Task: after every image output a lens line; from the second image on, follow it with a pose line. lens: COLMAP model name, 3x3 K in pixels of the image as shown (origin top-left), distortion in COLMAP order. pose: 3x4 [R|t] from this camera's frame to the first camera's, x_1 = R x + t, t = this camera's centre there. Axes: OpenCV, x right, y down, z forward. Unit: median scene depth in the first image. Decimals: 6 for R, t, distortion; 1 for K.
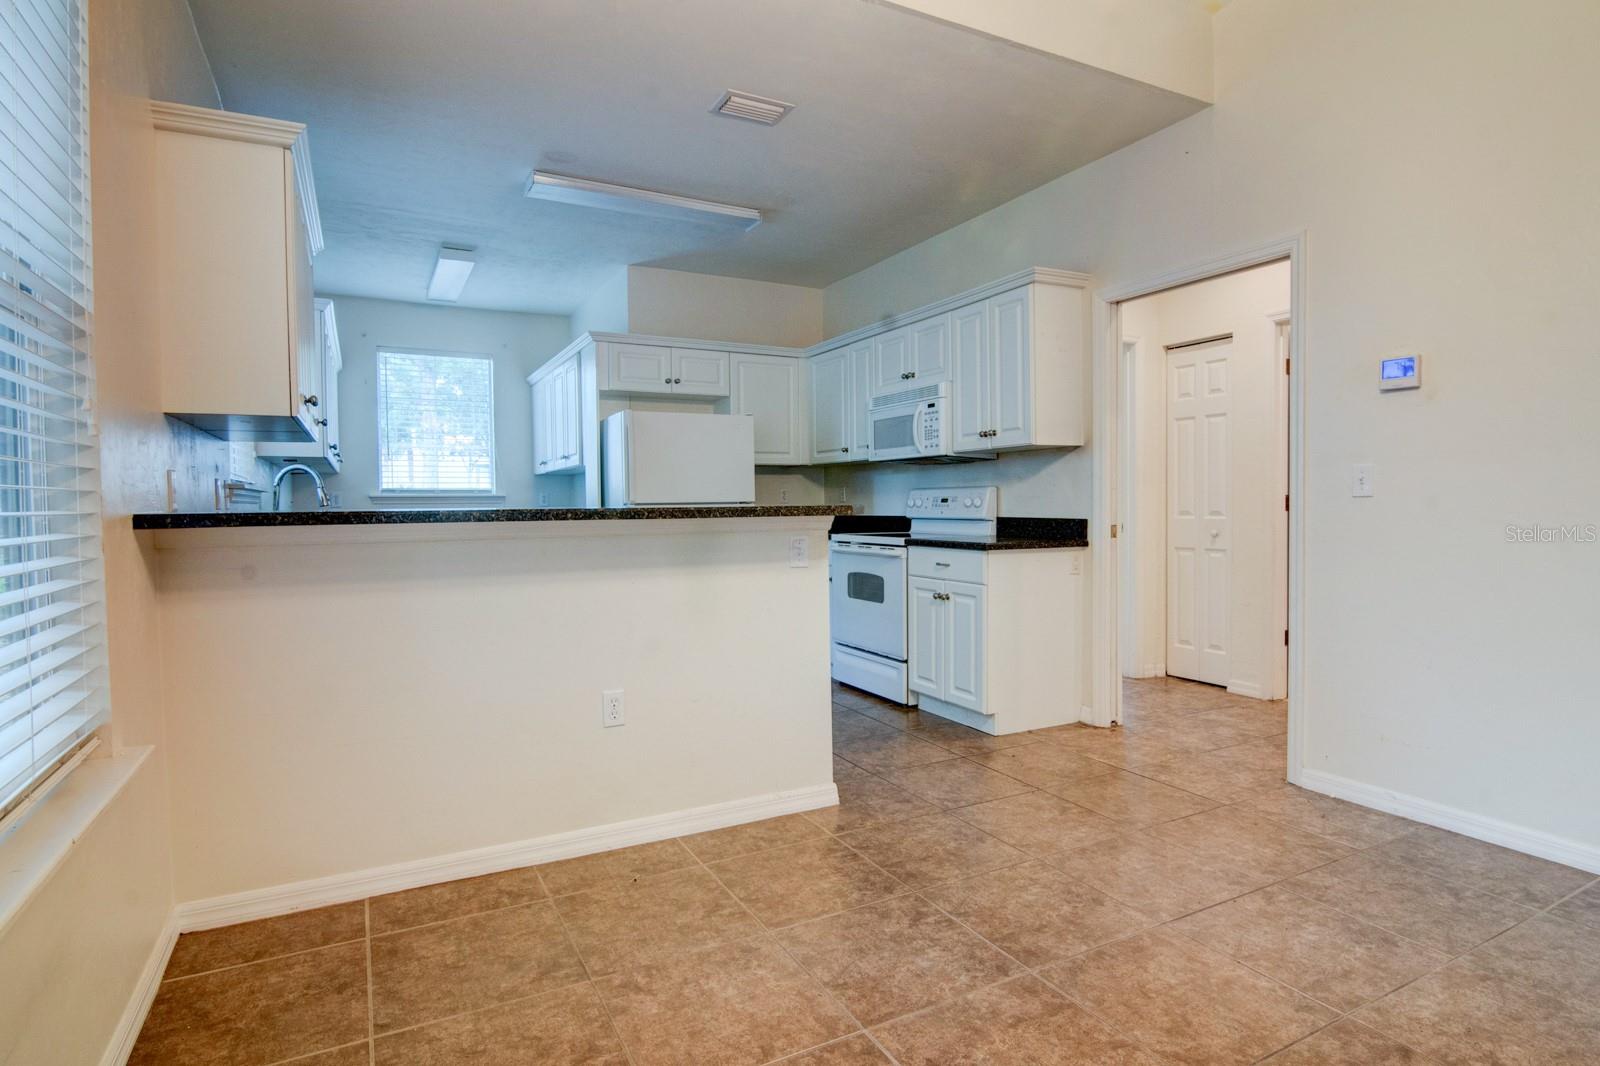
lens RADIAL K [[836.1, 0, 788.6], [0, 836.1, 531.1], [0, 0, 1]] dist [-0.001364, -0.009189]
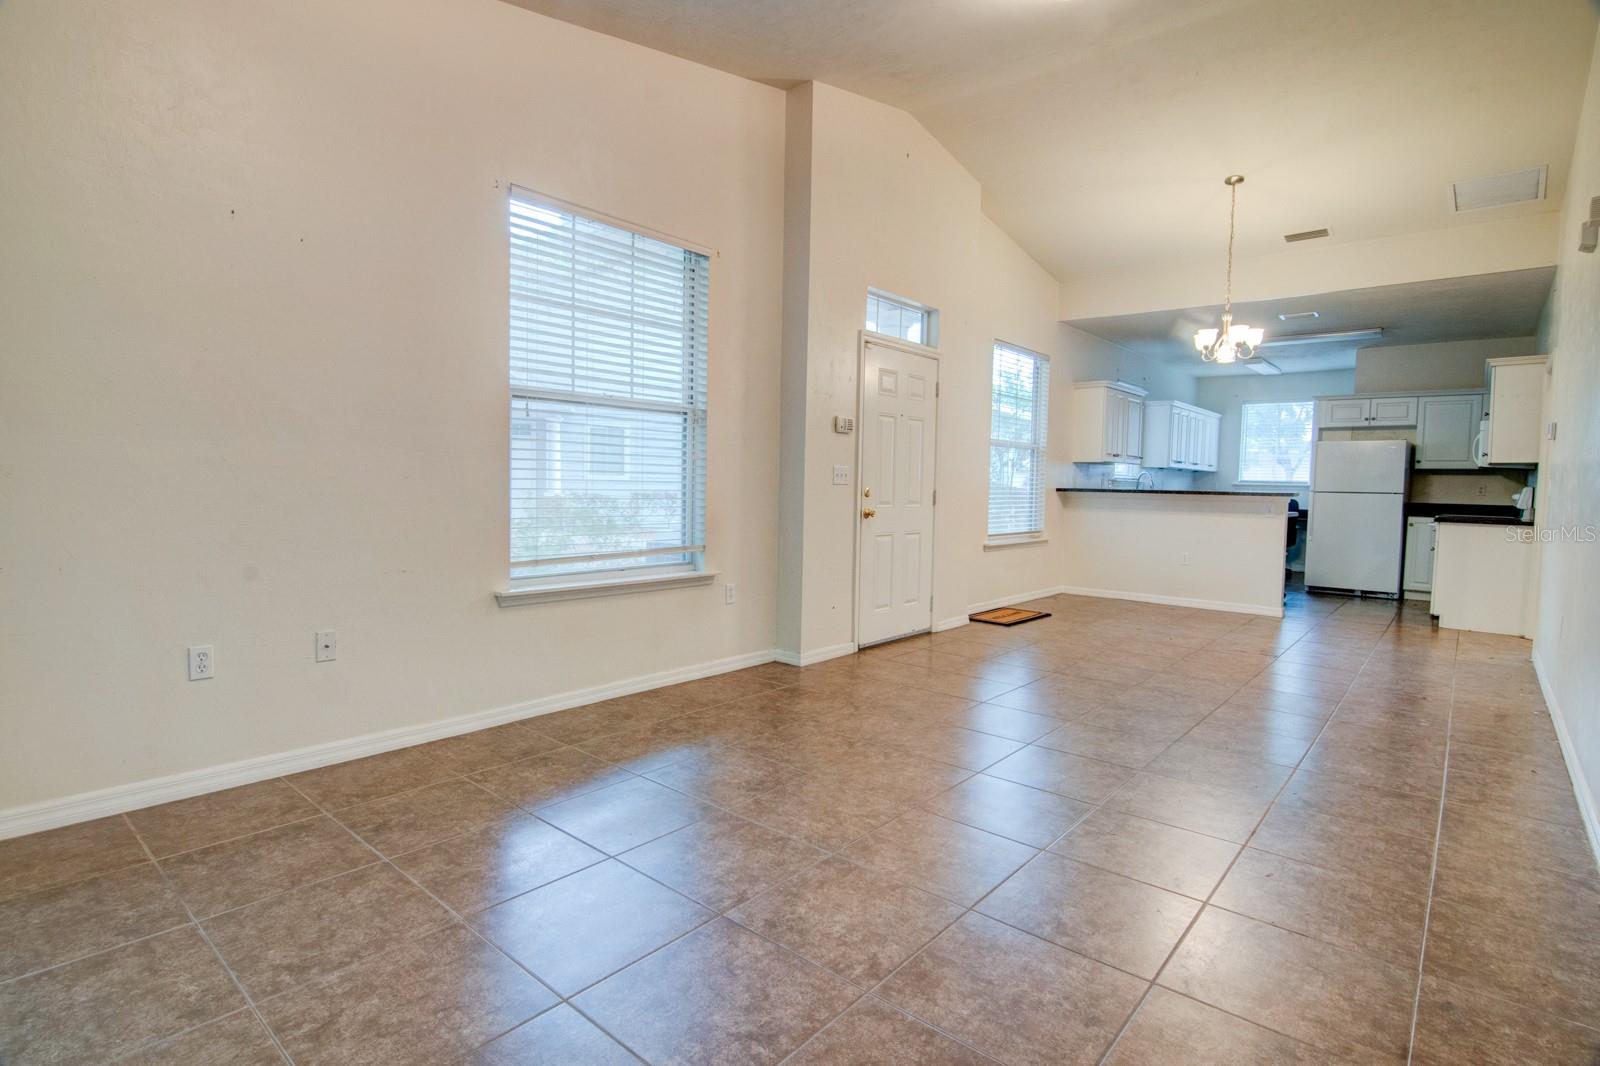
lens RADIAL K [[794.4, 0, 754.6], [0, 794.4, 537.2], [0, 0, 1]] dist [-0.019830, -0.005042]
pose [[0.328536, 0.078939, -0.941187, 0.985745], [-0.052545, 0.996486, 0.065235, 0.018239], [0.943029, 0.028023, 0.331529, -0.689220]]
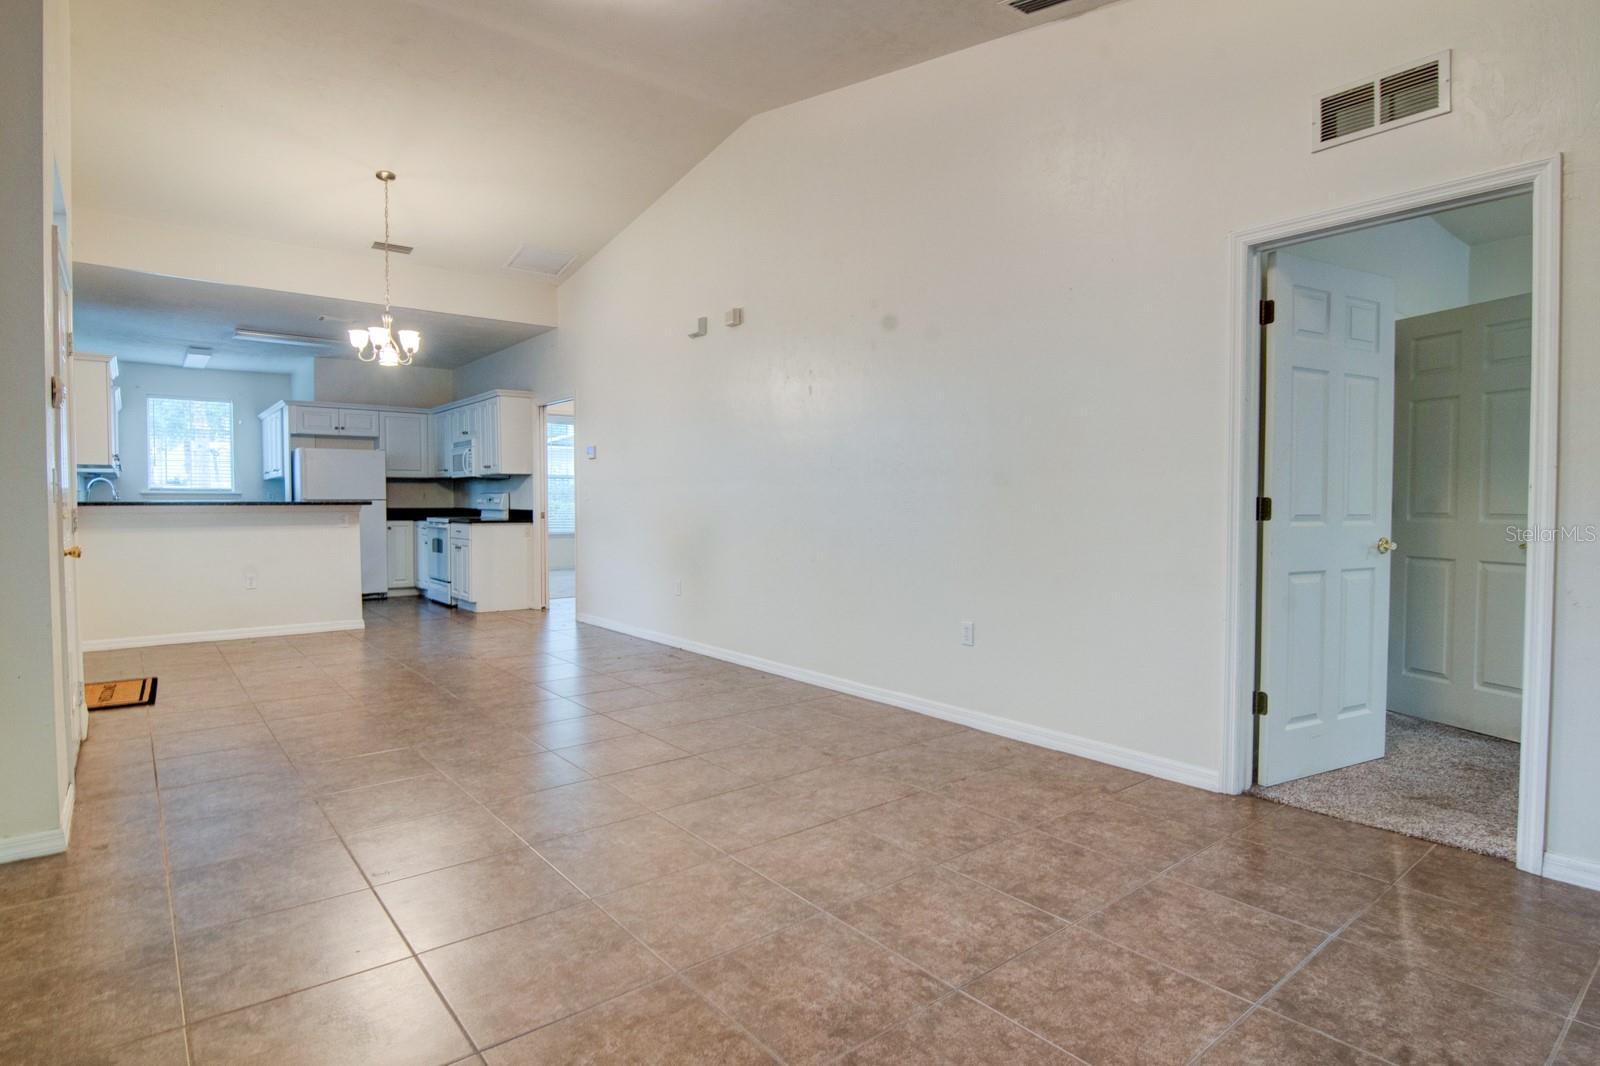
lens RADIAL K [[836.1, 0, 821.9], [0, 836.1, 559.0], [0, 0, 1]] dist [-0.001364, -0.009189]
pose [[0.979650, -0.002253, 0.200700, 0.506390], [-0.004765, 0.999394, 0.034477, 0.025413], [-0.200656, -0.034732, 0.979046, -0.912704]]
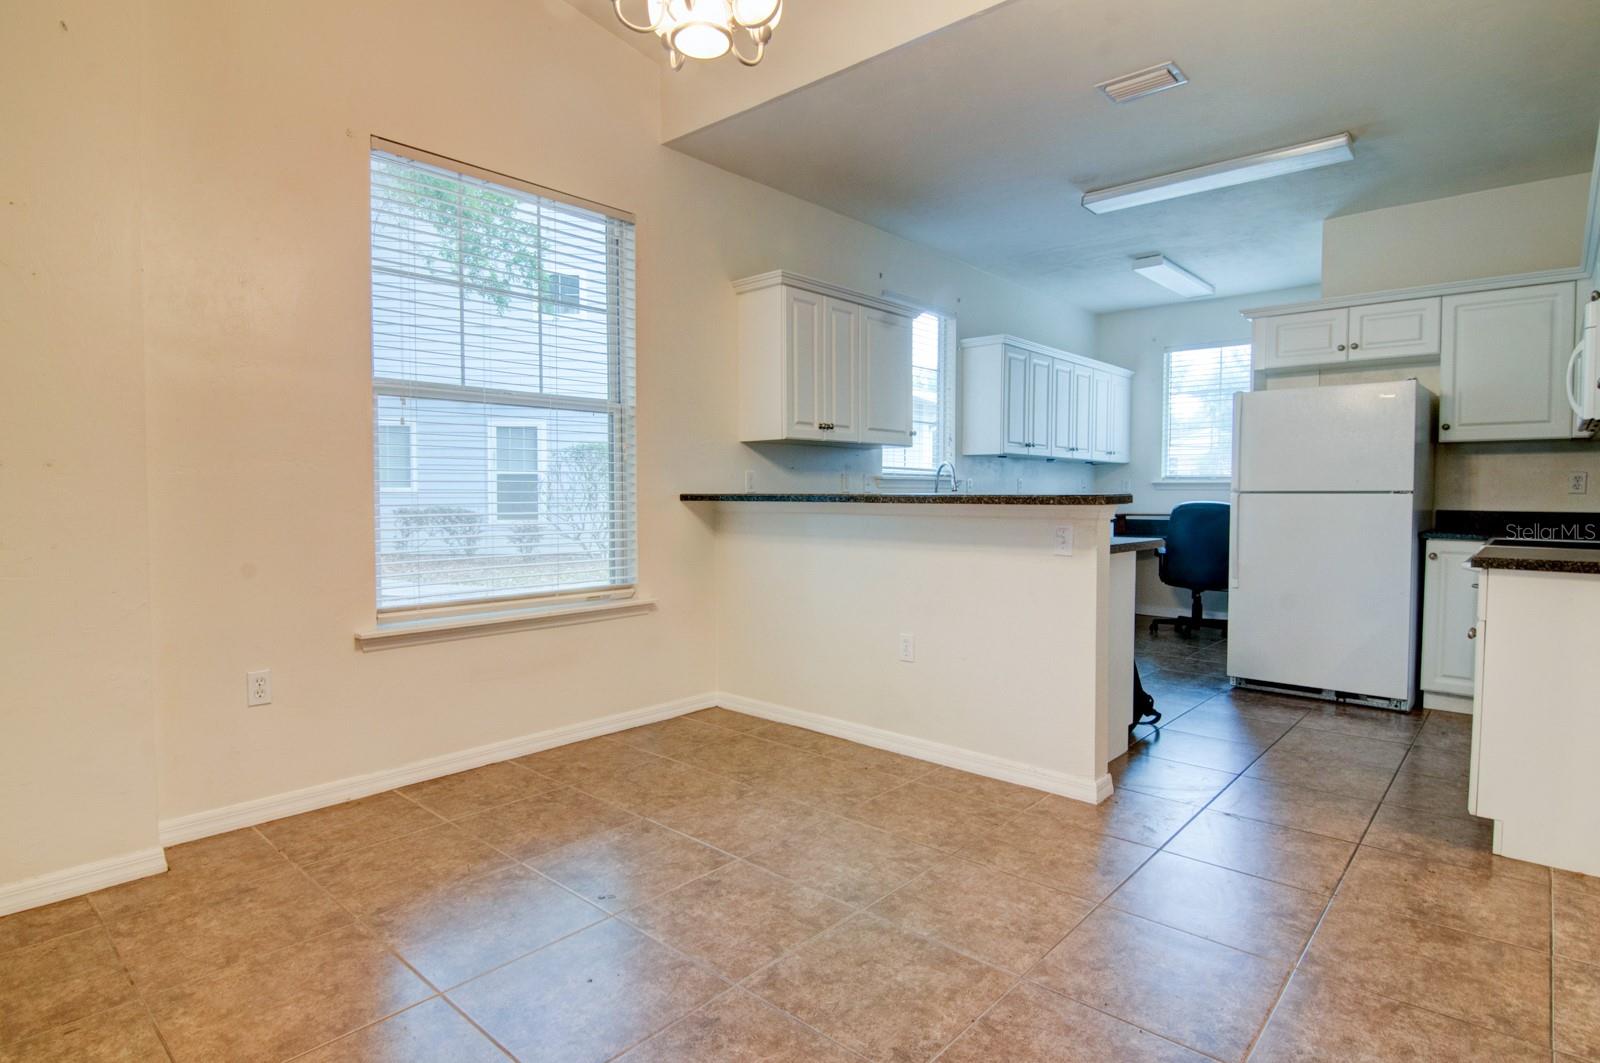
lens RADIAL K [[836.1, 0, 795.5], [0, 836.1, 530.9], [0, 0, 1]] dist [-0.001364, -0.009189]
pose [[0.349109, 0.054224, -0.935512, 0.488120], [-0.036432, 0.998355, 0.044271, -0.011236], [0.936374, 0.018627, 0.350510, 0.194561]]
